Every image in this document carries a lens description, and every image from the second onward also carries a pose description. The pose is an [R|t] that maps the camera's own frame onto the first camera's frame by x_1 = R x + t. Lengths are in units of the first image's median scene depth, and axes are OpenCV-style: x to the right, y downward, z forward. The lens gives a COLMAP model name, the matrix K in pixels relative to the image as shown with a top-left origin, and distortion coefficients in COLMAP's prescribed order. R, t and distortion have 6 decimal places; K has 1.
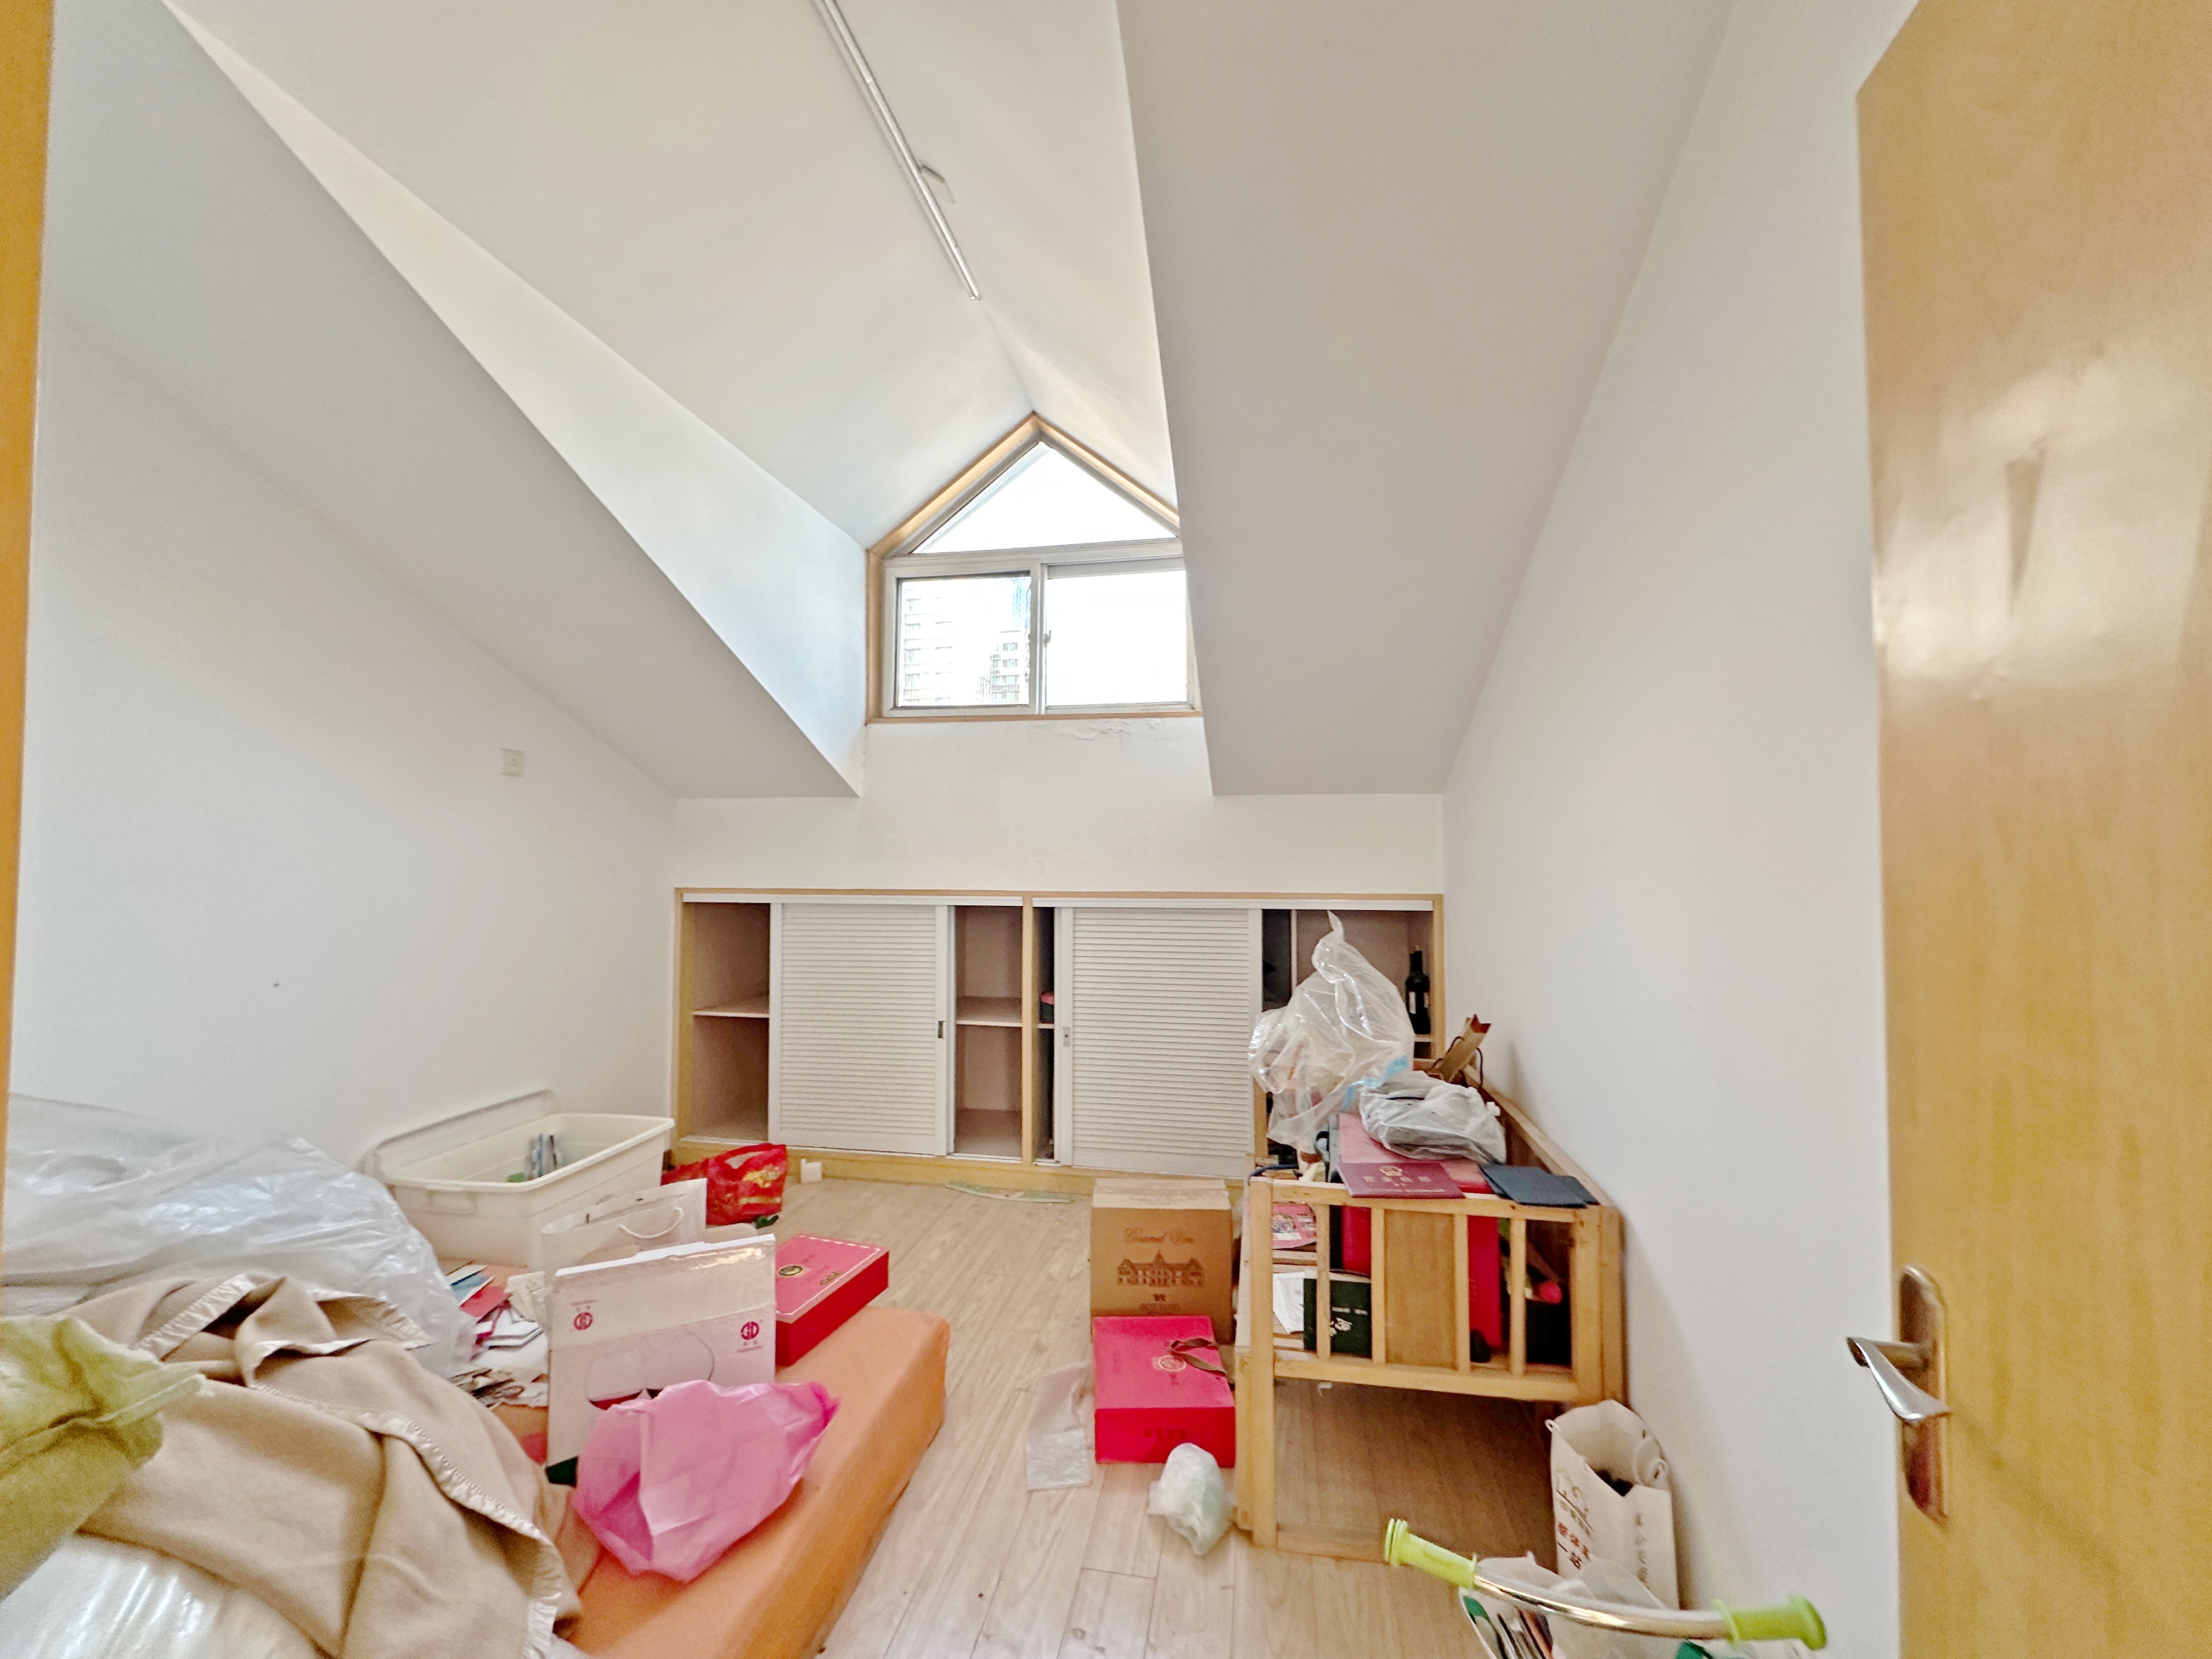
lens RADIAL K [[887.0, 0, 1104.4], [0, 887.0, 830.4], [0, 0, 1]] dist [0.000592, -0.000012]
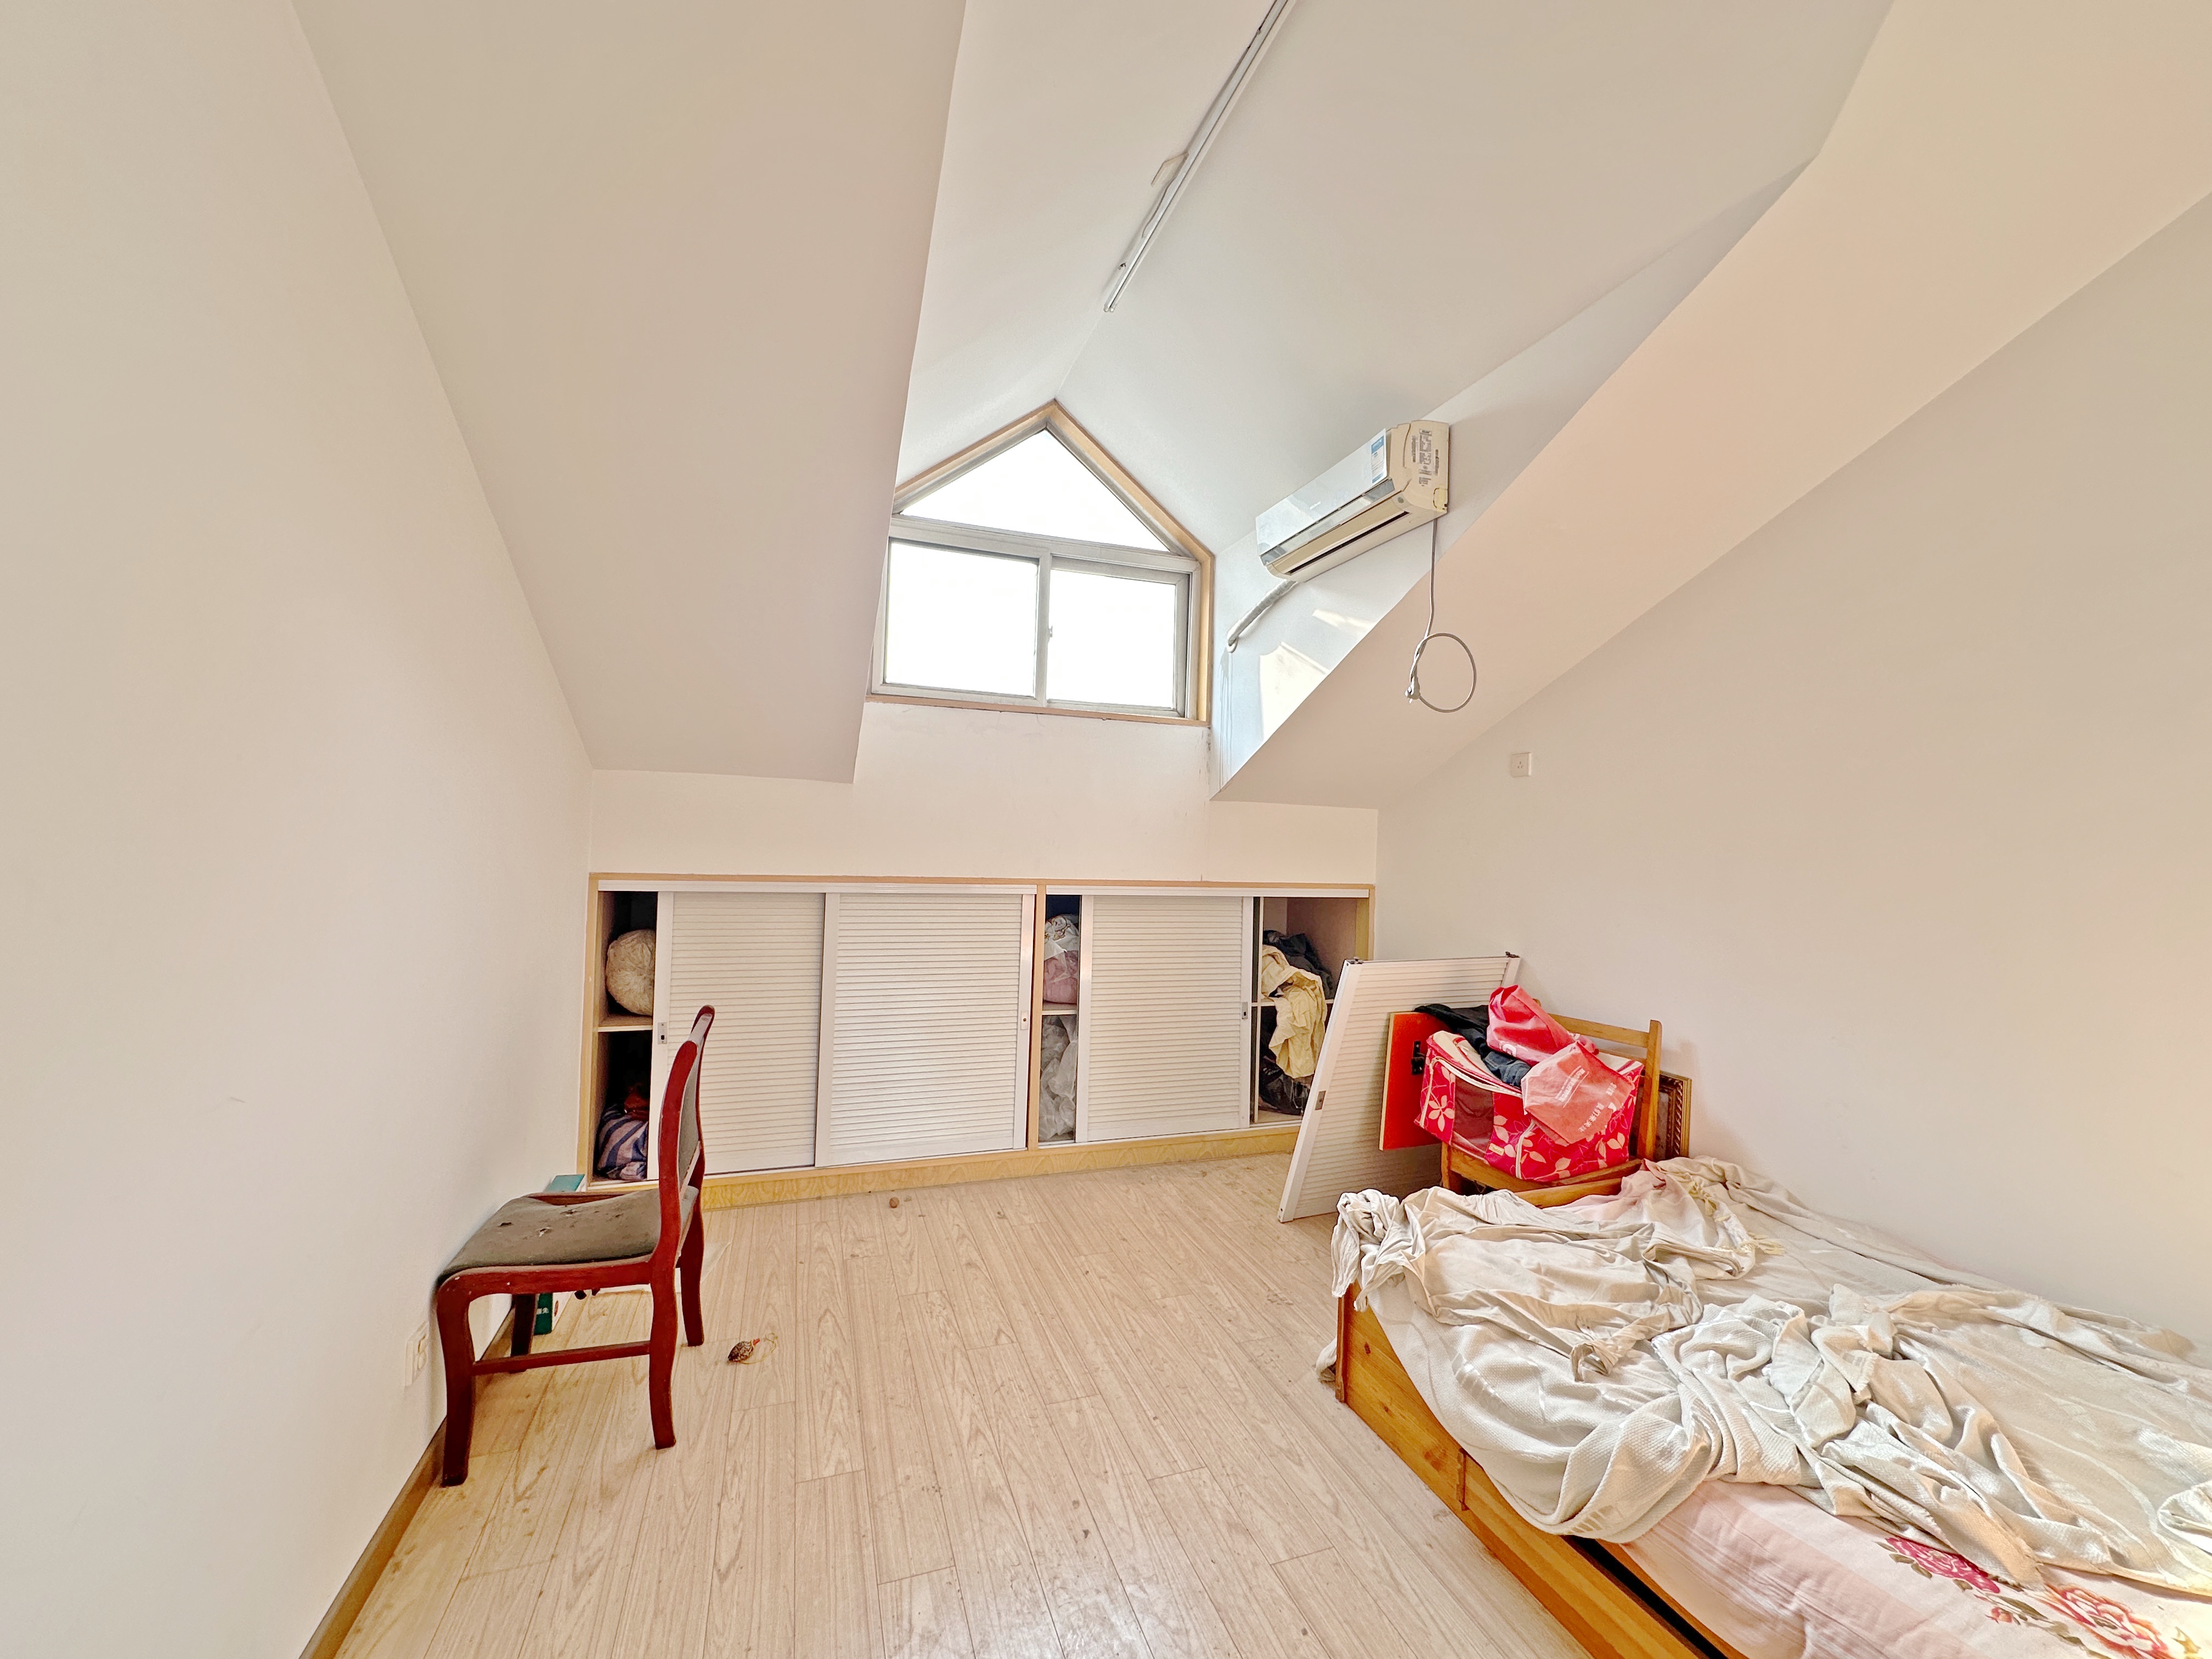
lens RADIAL K [[887.0, 0, 1107.4], [0, 887.0, 834.2], [0, 0, 1]] dist [0.000592, -0.000012]
pose [[0.868075, 0.030457, 0.495497, -0.502761], [-0.041219, 0.999092, 0.010801, 0.002105], [-0.494718, -0.029800, 0.868542, 0.087712]]
